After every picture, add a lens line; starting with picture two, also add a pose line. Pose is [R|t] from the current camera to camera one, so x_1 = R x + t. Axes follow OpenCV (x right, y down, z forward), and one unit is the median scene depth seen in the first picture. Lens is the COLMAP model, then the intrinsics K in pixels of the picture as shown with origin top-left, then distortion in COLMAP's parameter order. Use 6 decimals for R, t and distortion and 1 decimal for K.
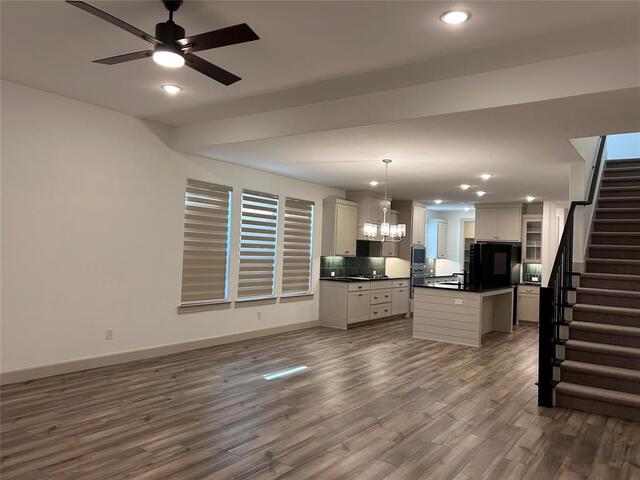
lens RADIAL K [[488.8, 0, 320.0], [0, 488.8, 240.0], [0, 0, 1]] dist [0.134788, -0.000704]
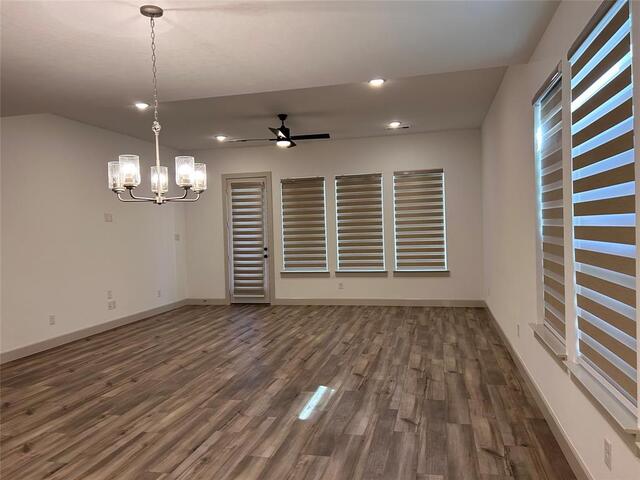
lens RADIAL K [[488.8, 0, 320.0], [0, 488.8, 240.0], [0, 0, 1]] dist [0.134788, -0.000704]
pose [[-0.930487, 0.005047, -0.366290, 0.219479], [0.006606, 0.999974, -0.003003, 0.049378], [0.366265, -0.005214, -0.930496, 1.997763]]
